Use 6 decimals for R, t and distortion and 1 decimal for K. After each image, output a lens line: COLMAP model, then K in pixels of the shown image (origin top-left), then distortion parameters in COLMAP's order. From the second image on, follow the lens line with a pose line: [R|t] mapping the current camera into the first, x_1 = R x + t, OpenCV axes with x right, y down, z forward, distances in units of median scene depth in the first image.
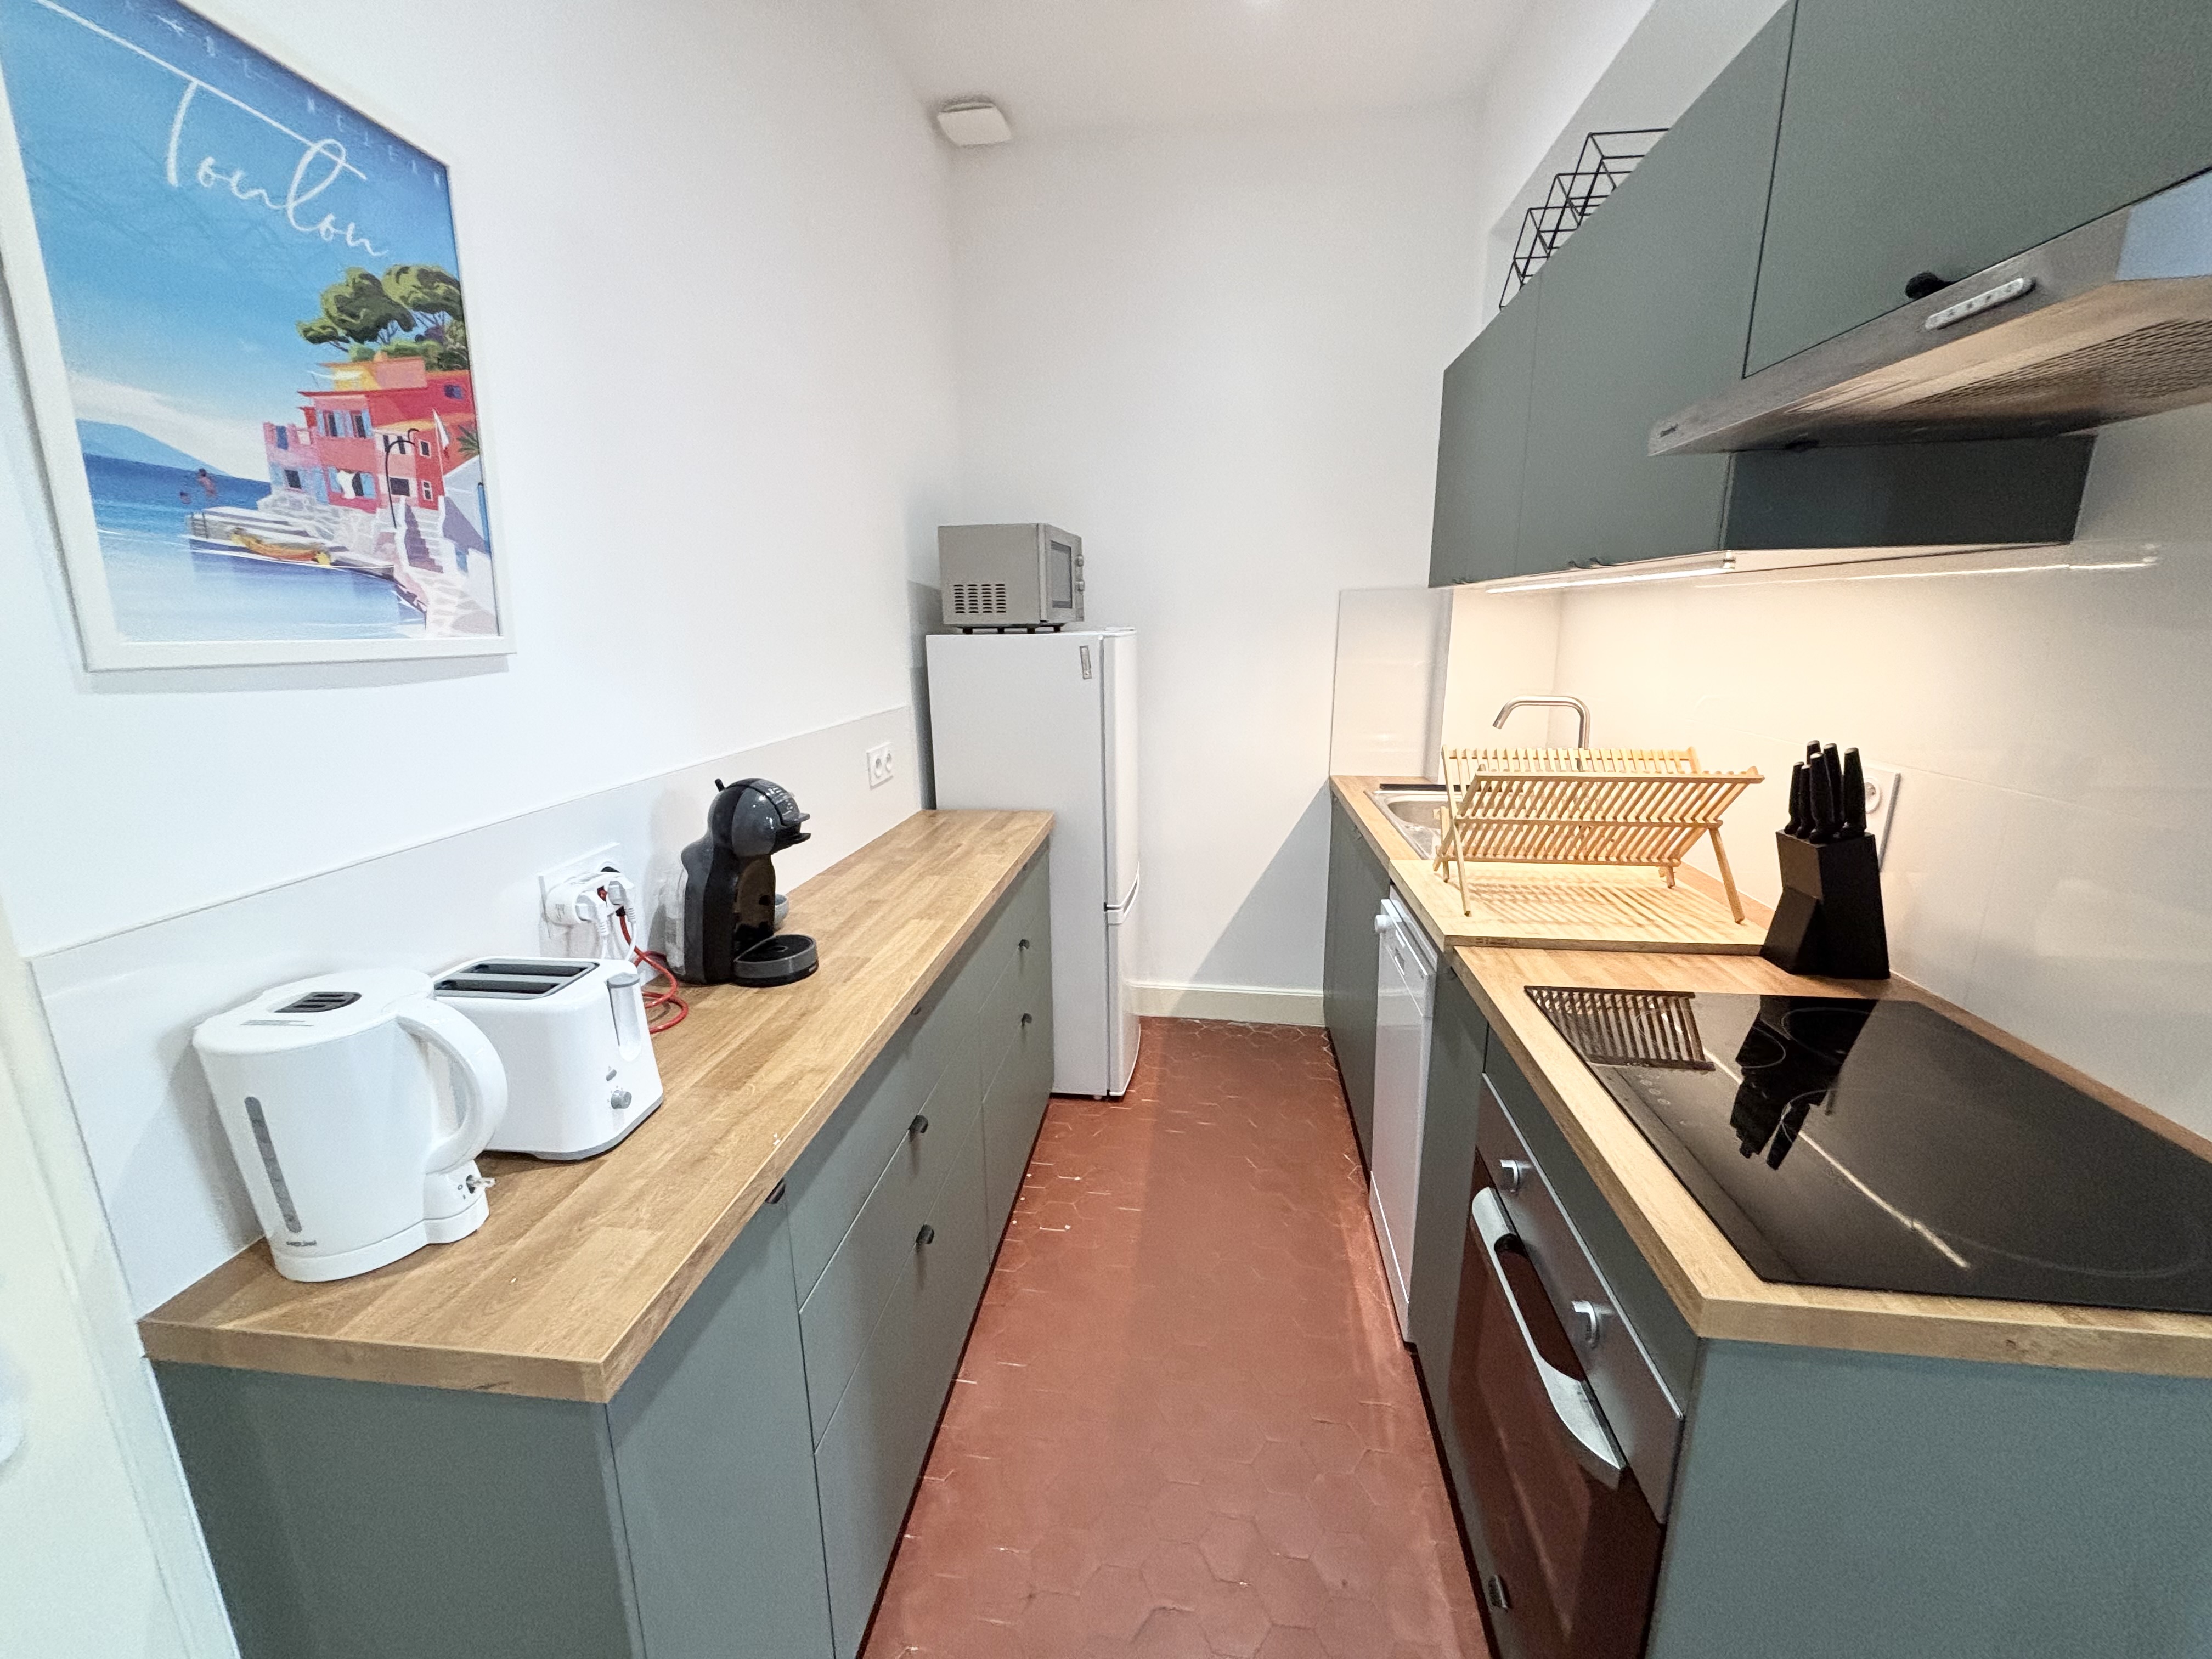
lens RADIAL K [[895.7, 0, 1102.5], [0, 895.7, 833.4], [0, 0, 1]] dist [-0.004125, -0.000244]
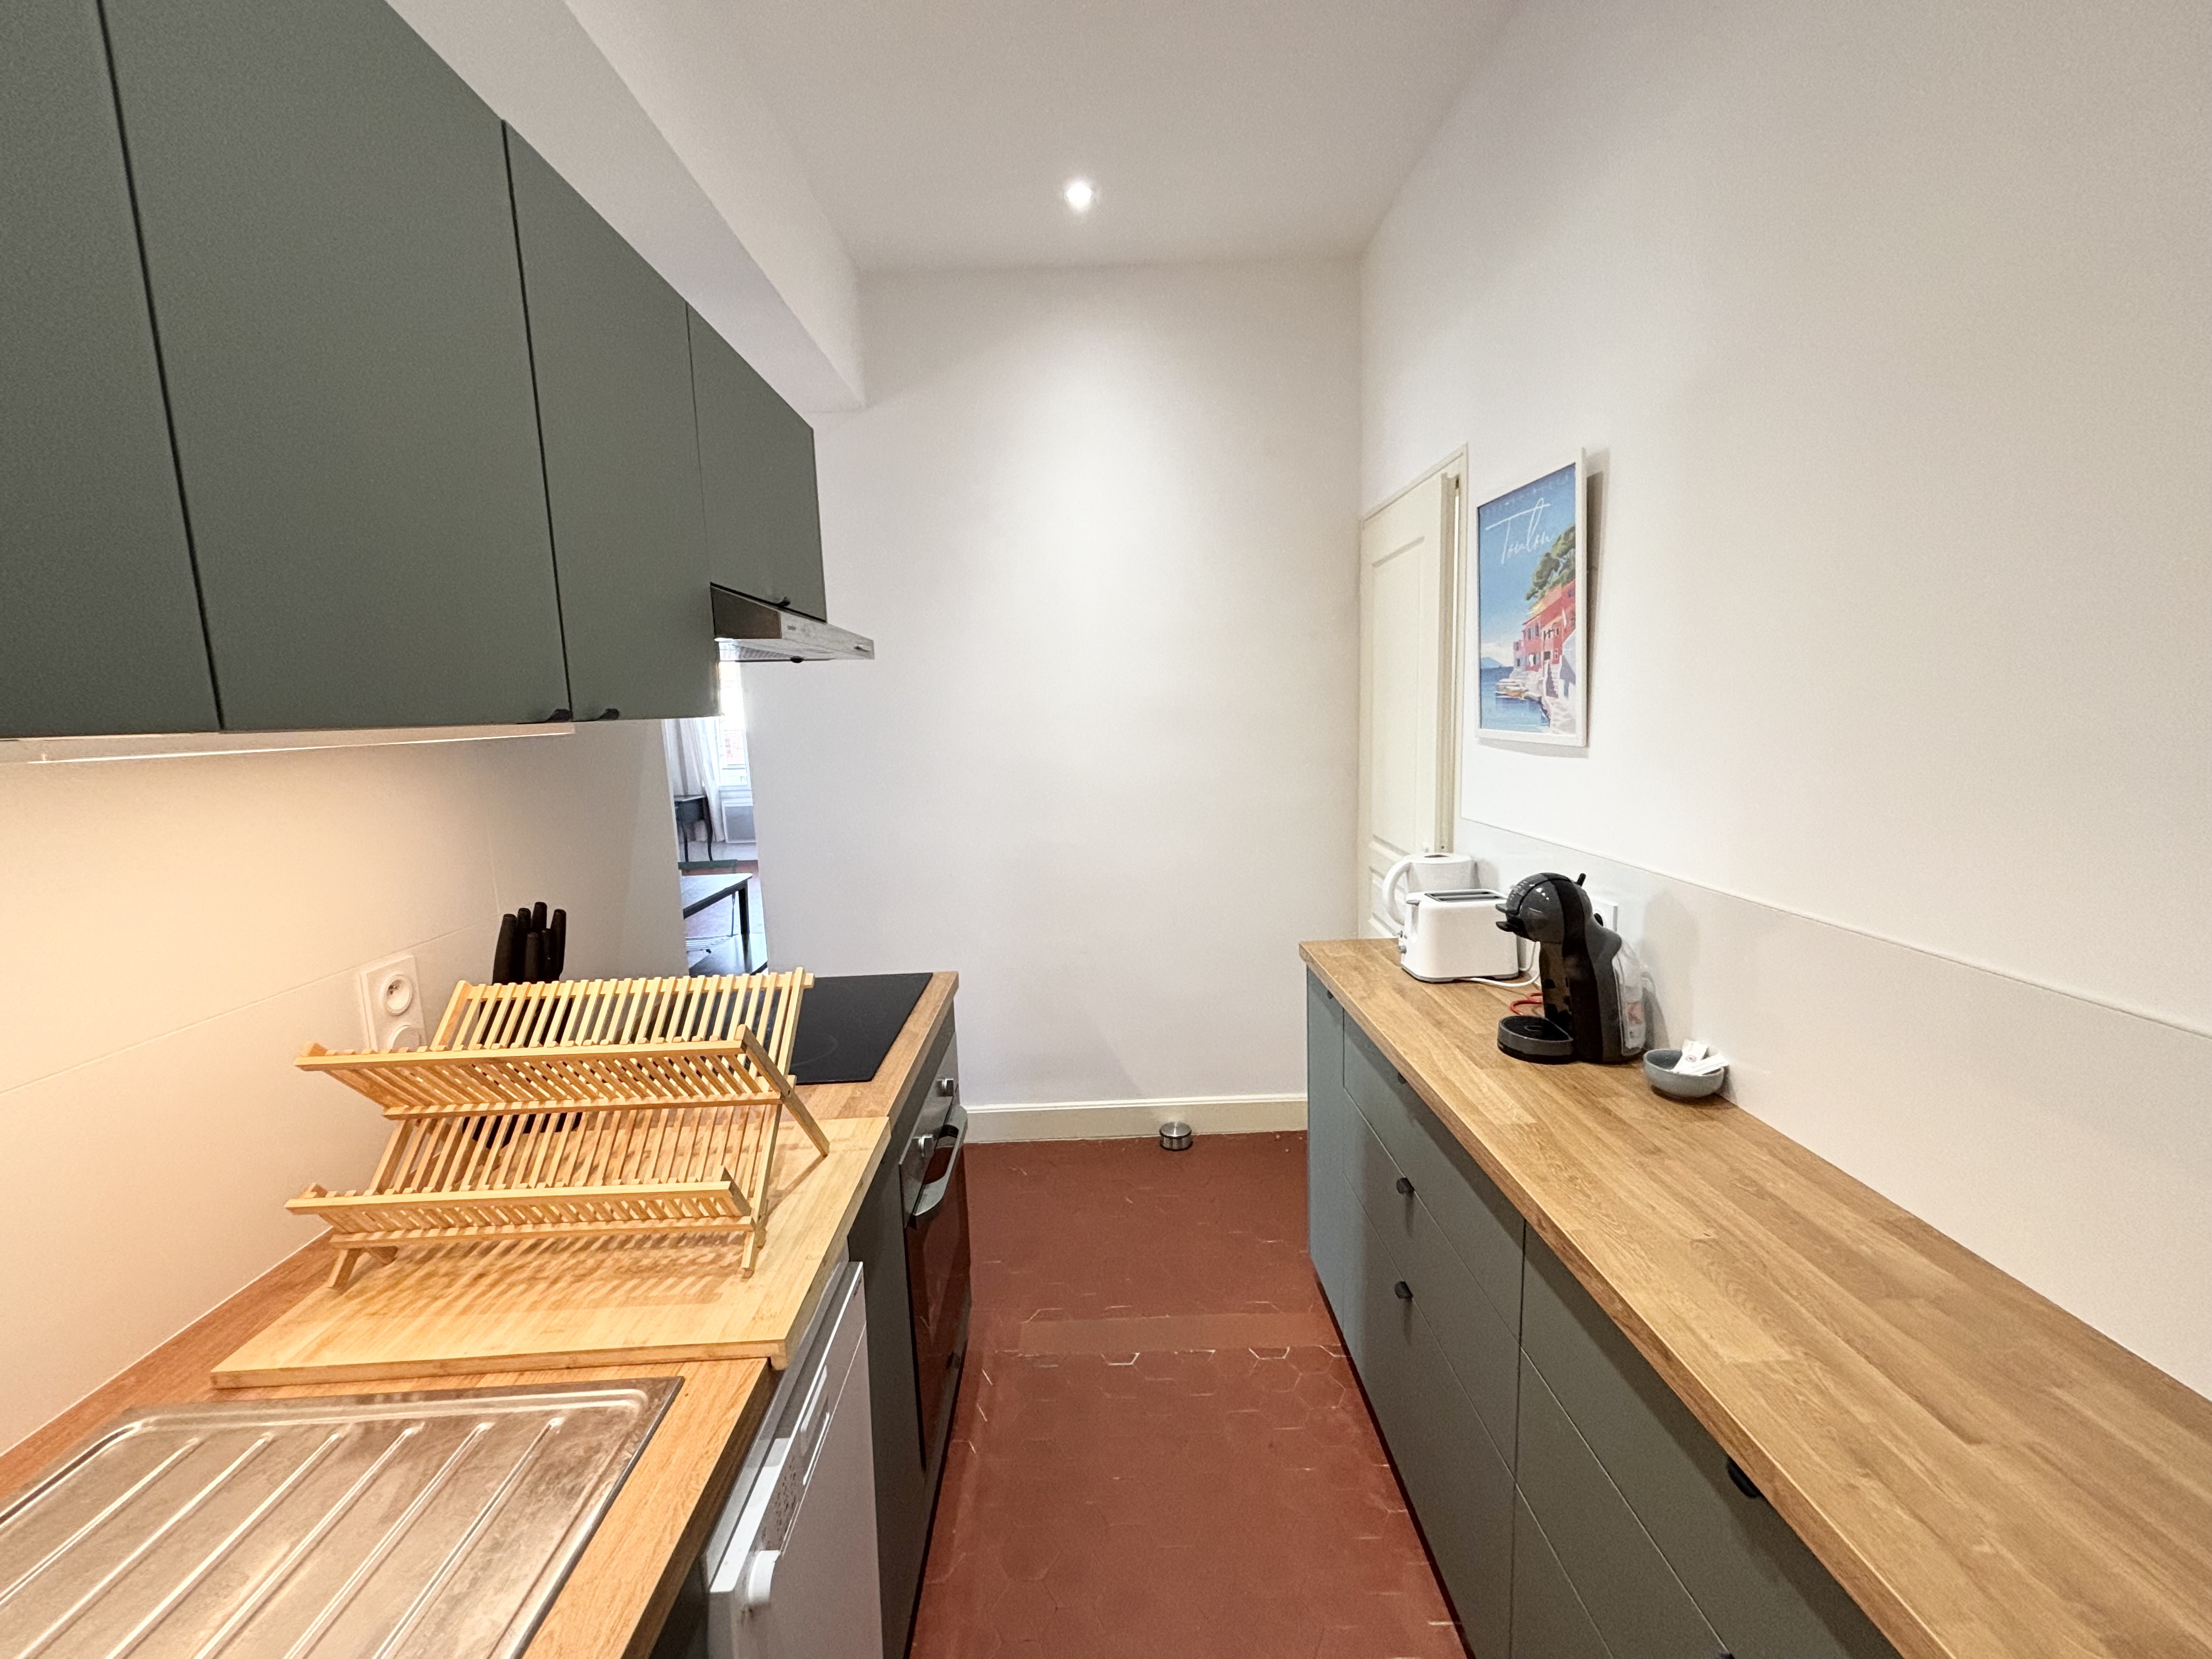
lens RADIAL K [[887.8, 0, 1110.6], [0, 887.8, 831.9], [0, 0, 1]] dist [0.001894, -0.000025]
pose [[-0.988193, 0.063618, -0.139385, 0.415325], [0.008163, 0.930293, 0.366726, -0.723473], [0.152999, 0.361258, -0.919828, 2.673932]]
